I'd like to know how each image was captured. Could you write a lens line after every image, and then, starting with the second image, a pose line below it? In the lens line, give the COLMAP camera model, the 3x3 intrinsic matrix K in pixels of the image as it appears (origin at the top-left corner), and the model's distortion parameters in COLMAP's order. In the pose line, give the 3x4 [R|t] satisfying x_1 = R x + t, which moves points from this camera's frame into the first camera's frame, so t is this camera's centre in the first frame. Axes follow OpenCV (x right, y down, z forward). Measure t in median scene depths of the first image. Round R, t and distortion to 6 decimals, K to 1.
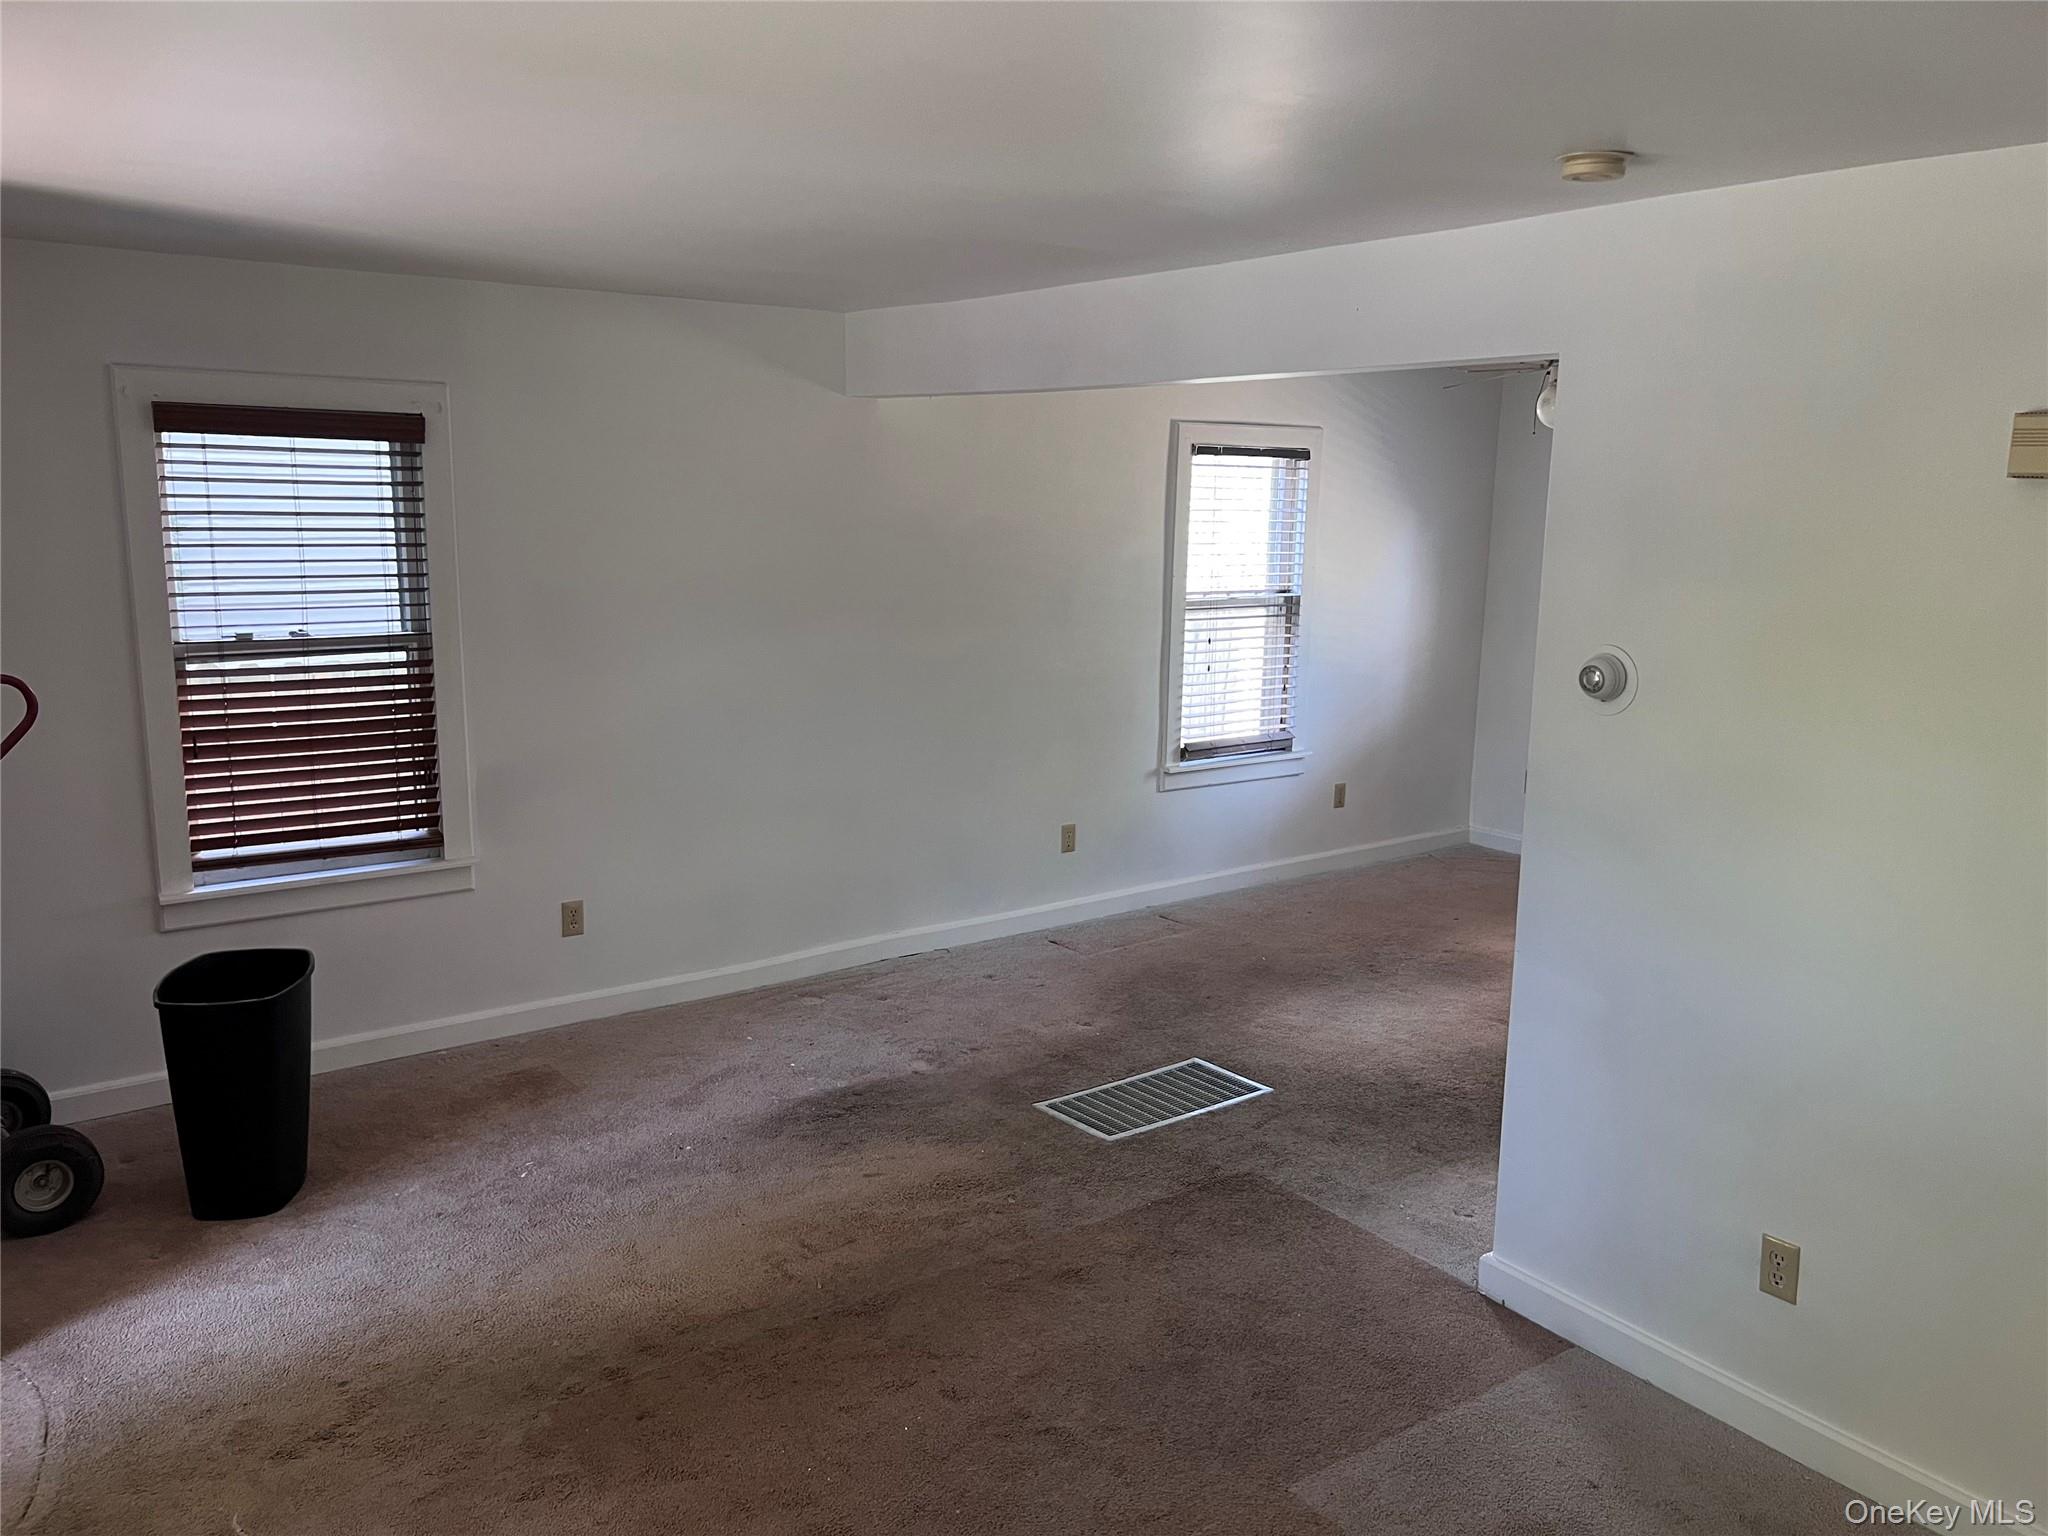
lens RADIAL K [[1550.6, 0, 1024.0], [0, 1550.6, 768.0], [0, 0, 1]] dist [0.110379, -0.158585]
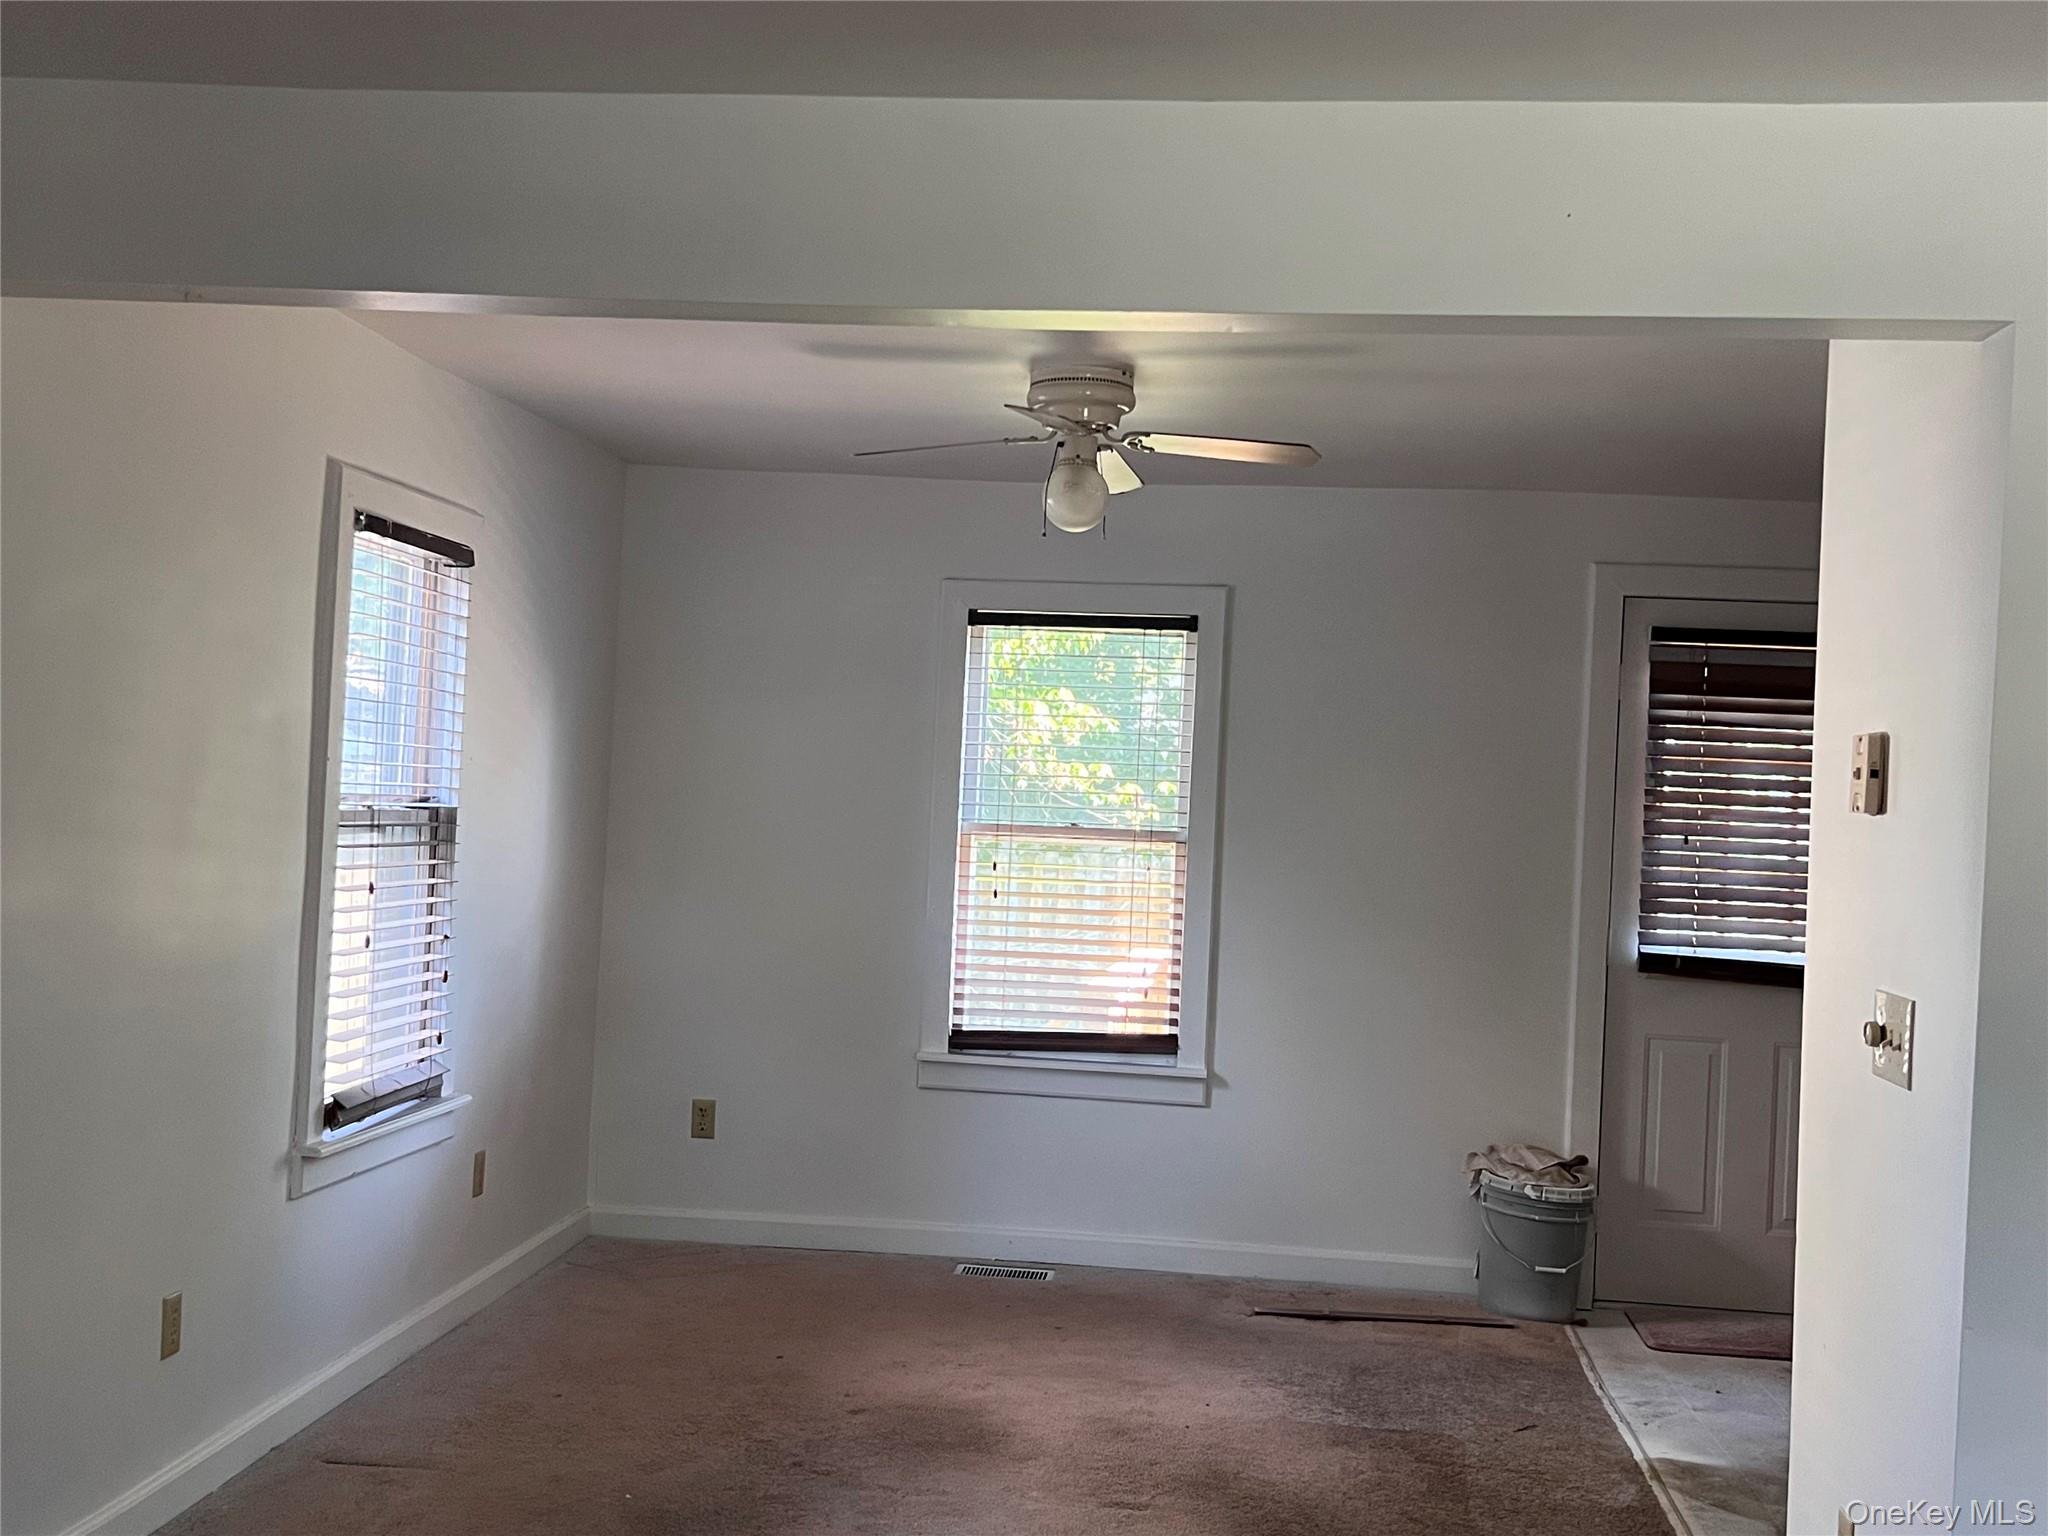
lens RADIAL K [[2217.0, 0, 1024.0], [0, 2217.0, 768.0], [0, 0, 1]] dist [0.172773, -0.708030]
pose [[0.670597, 0.020422, 0.741540, -0.281367], [0.100112, 0.987985, -0.117744, -0.012407], [-0.735035, 0.153196, 0.660496, 0.345177]]
